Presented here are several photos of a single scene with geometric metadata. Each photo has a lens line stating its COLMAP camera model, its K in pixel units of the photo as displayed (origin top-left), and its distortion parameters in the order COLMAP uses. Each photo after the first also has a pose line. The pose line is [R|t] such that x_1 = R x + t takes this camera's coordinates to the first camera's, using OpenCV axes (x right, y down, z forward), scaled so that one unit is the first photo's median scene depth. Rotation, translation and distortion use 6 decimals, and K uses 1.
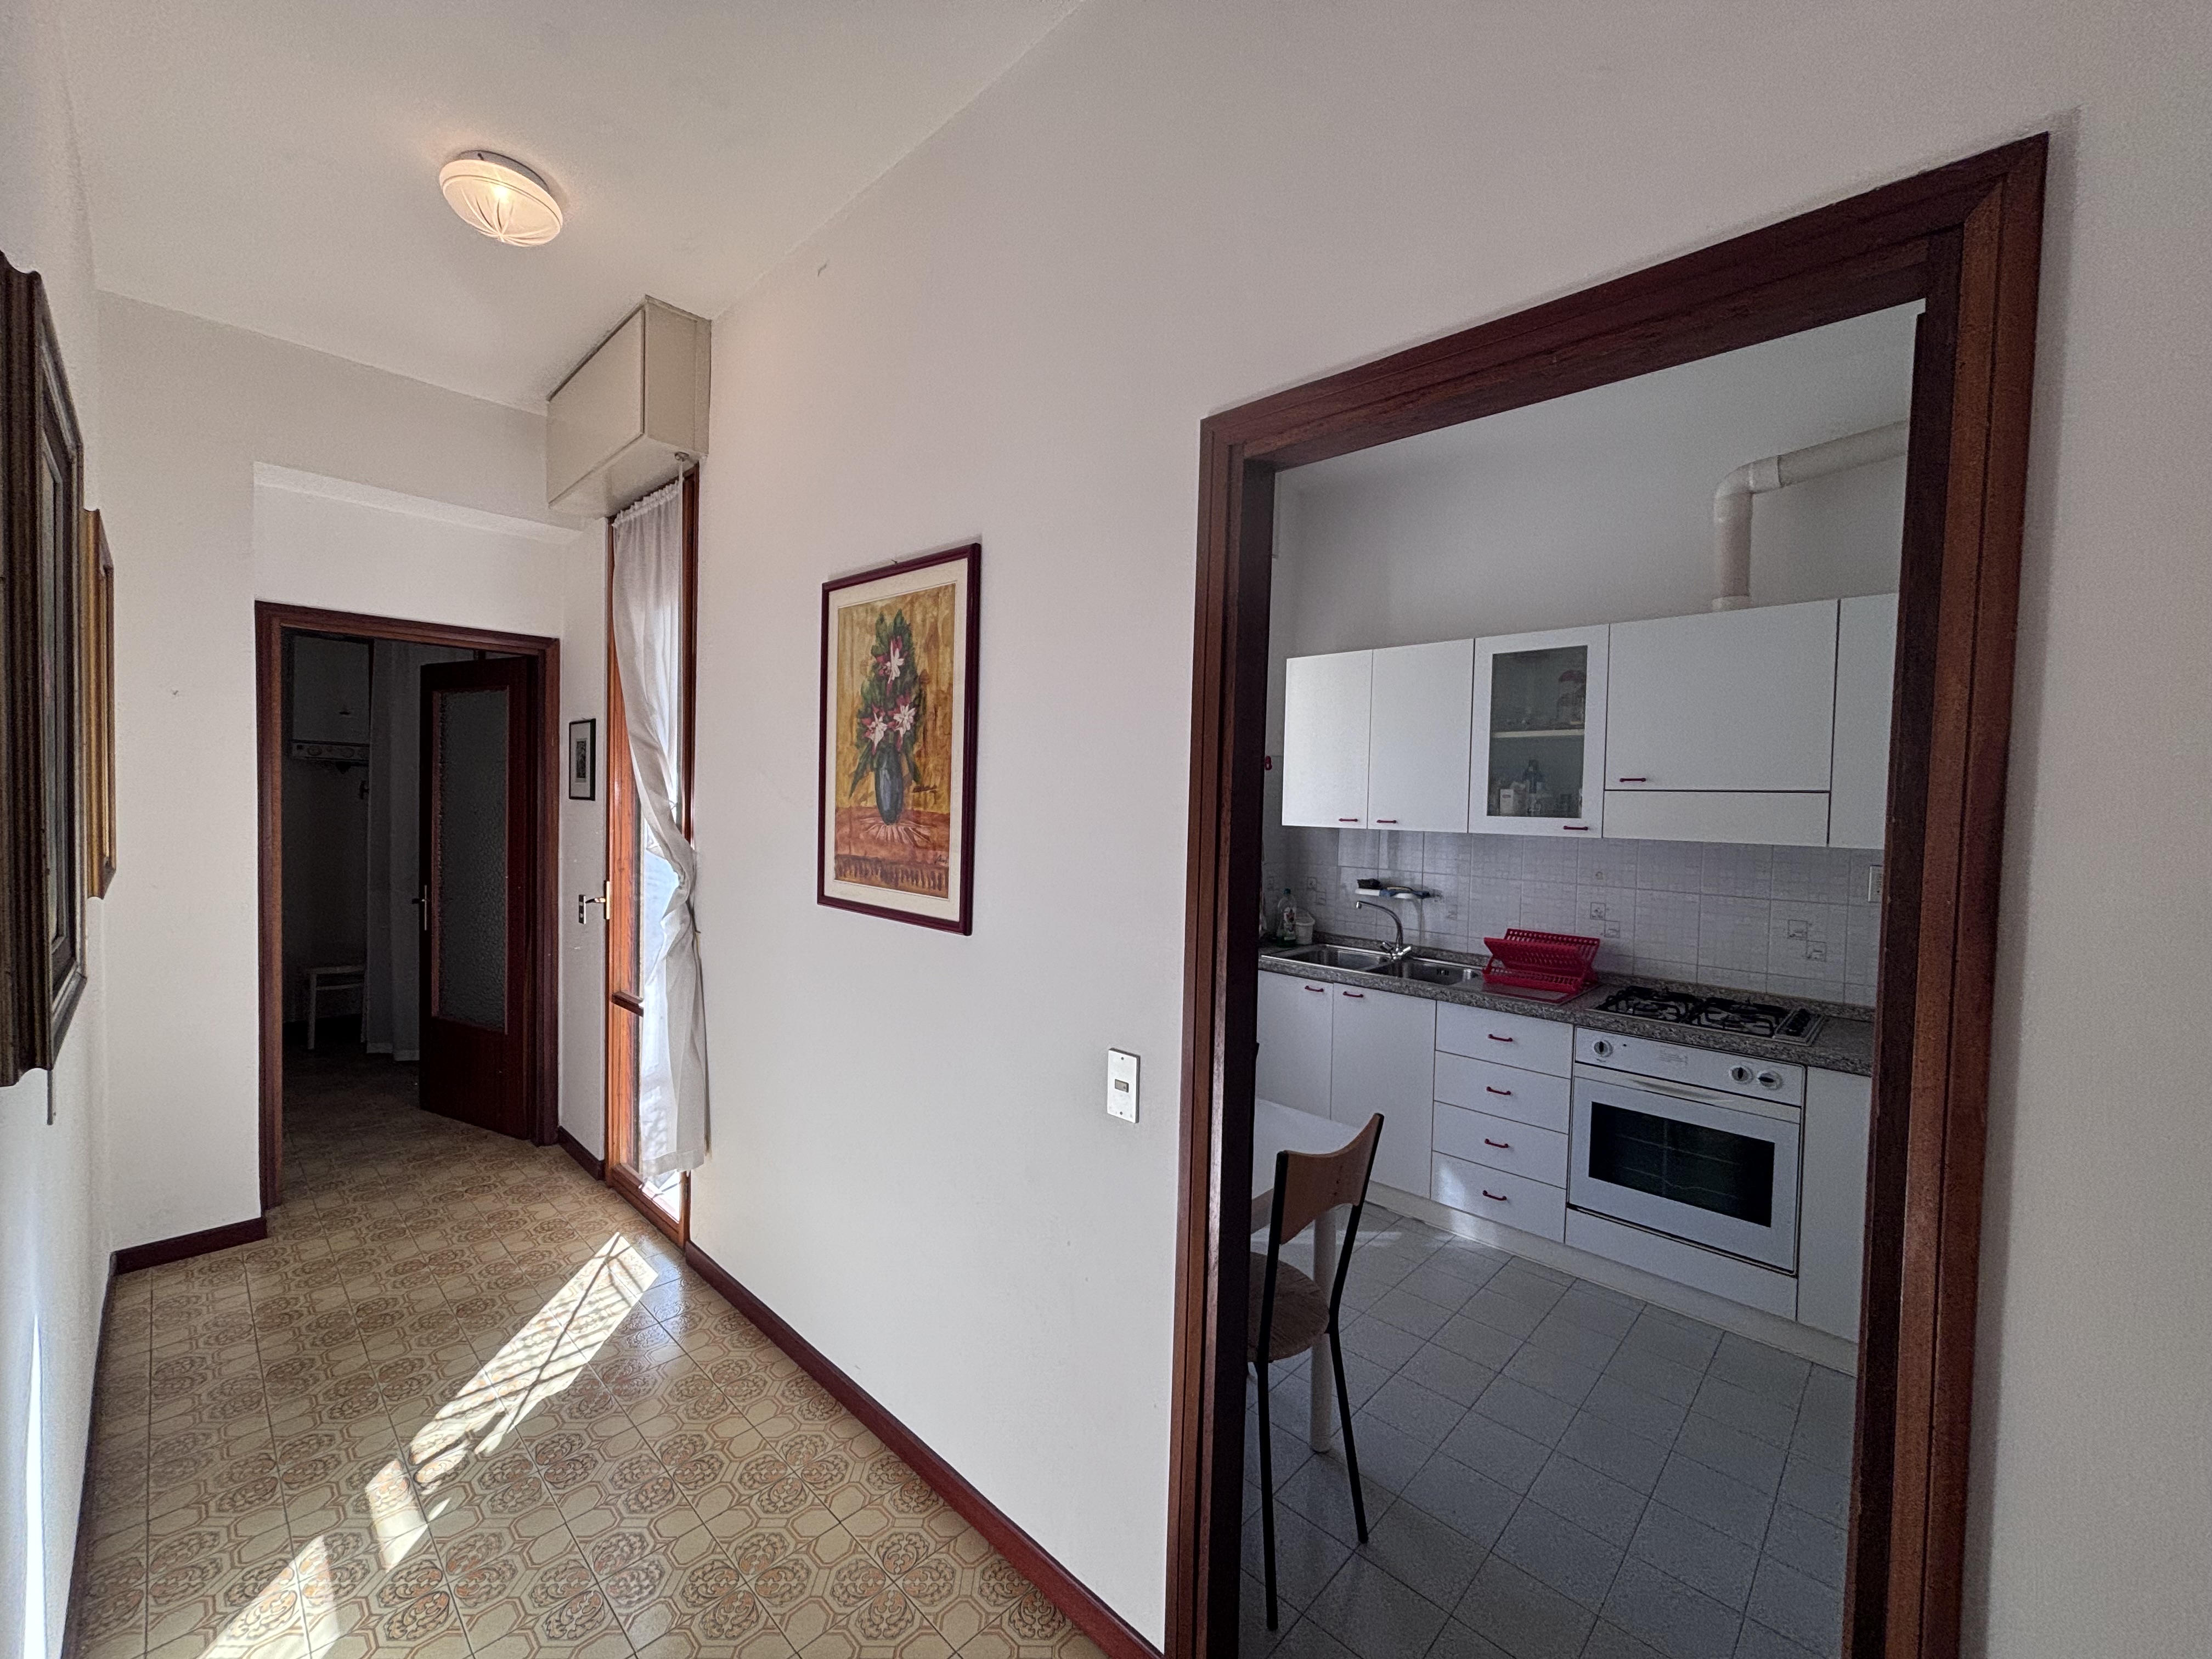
lens RADIAL K [[899.2, 0, 1111.2], [0, 899.2, 825.9], [0, 0, 1]] dist [-0.002169, -0.000244]
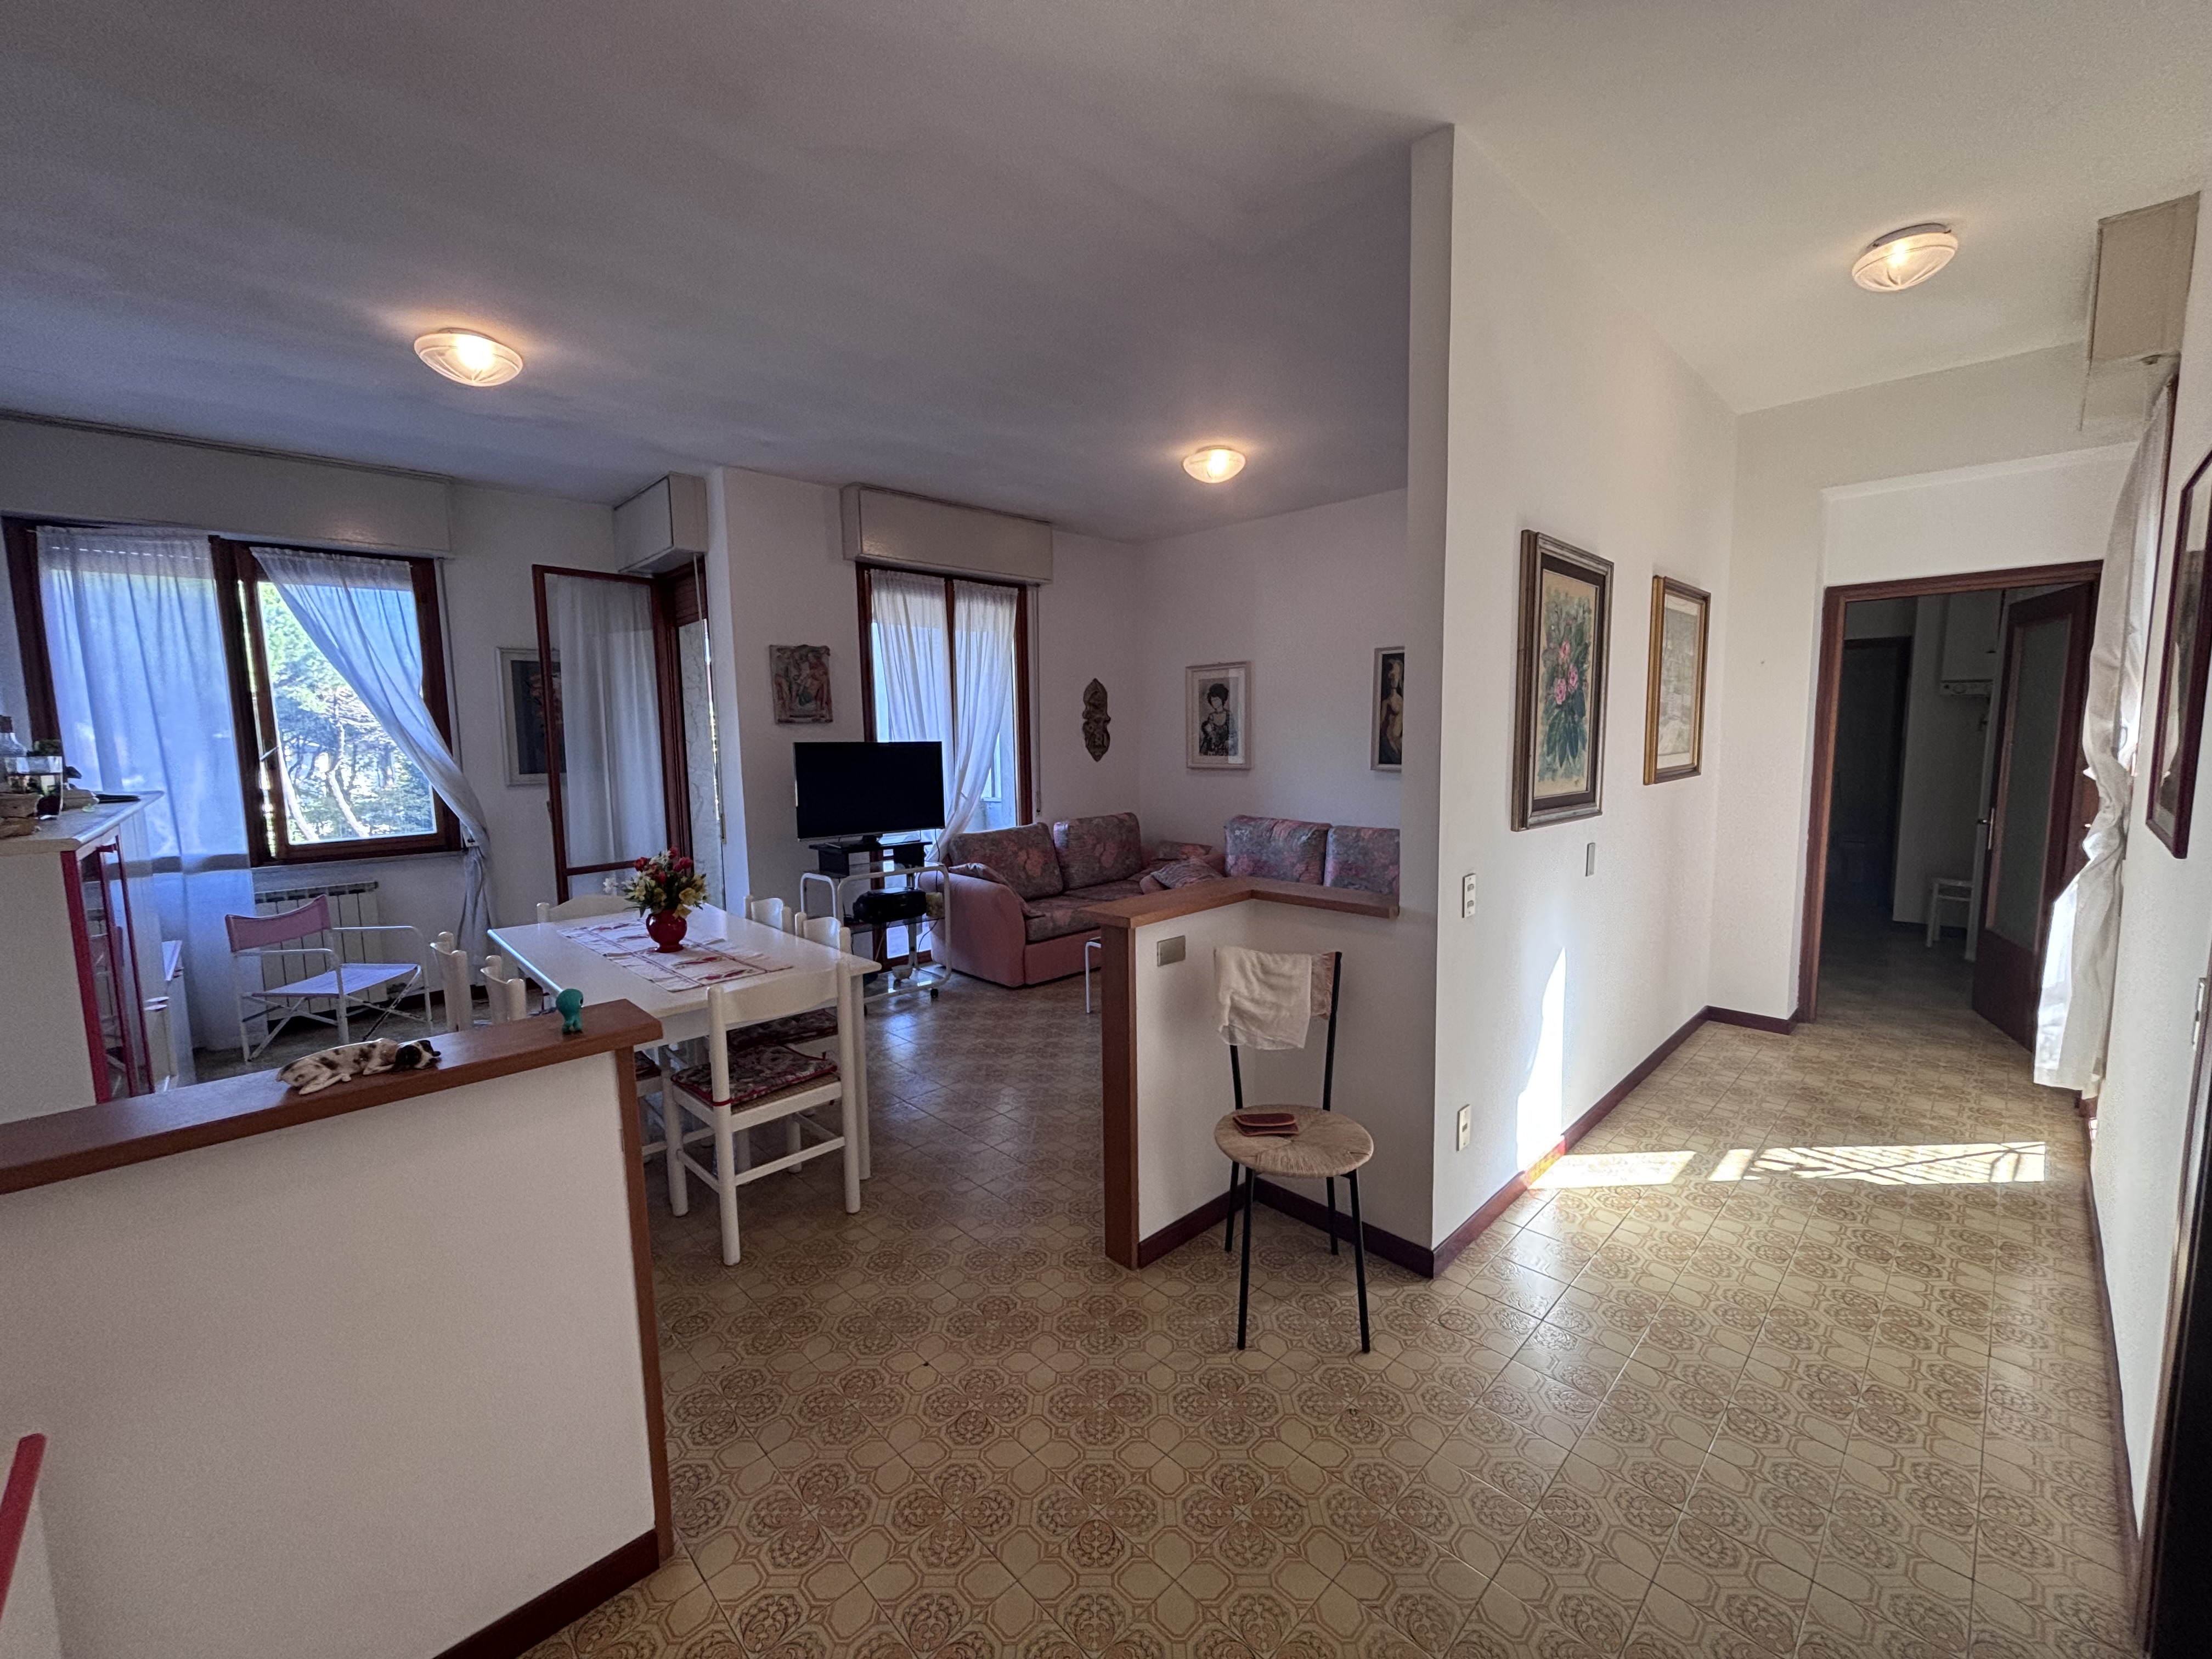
lens RADIAL K [[899.2, 0, 1114.1], [0, 899.2, 826.3], [0, 0, 1]] dist [-0.002169, -0.000244]
pose [[-0.029525, 0.085892, -0.995867, 0.540064], [-0.017911, 0.996096, 0.086443, 0.018451], [0.999404, 0.020390, -0.027871, -0.061984]]
